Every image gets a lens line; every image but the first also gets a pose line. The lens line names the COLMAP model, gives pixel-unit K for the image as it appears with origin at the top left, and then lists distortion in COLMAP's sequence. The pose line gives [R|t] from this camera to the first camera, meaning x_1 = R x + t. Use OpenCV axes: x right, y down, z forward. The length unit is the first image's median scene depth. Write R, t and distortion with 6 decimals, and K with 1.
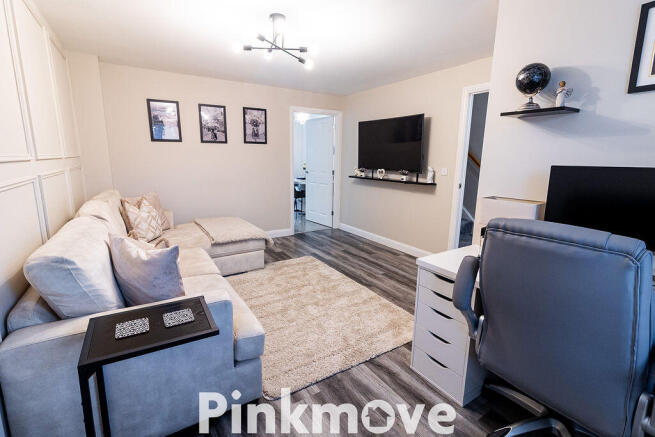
lens RADIAL K [[303.2, 0, 327.2], [0, 303.2, 211.2], [0, 0, 1]] dist [-0.001202, 0.000032]
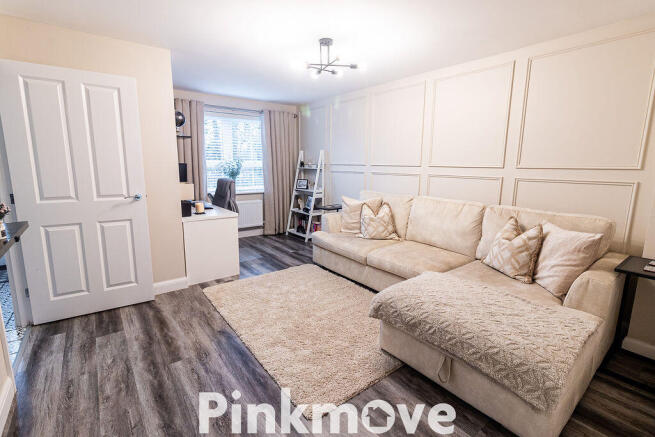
lens RADIAL K [[303.2, 0, 327.2], [0, 303.2, 211.2], [0, 0, 1]] dist [-0.001202, 0.000032]
pose [[-0.994572, -0.006213, -0.103867, -0.038596], [-0.040456, 0.942765, 0.330993, -0.271583], [0.095865, 0.333399, -0.937899, 1.505425]]
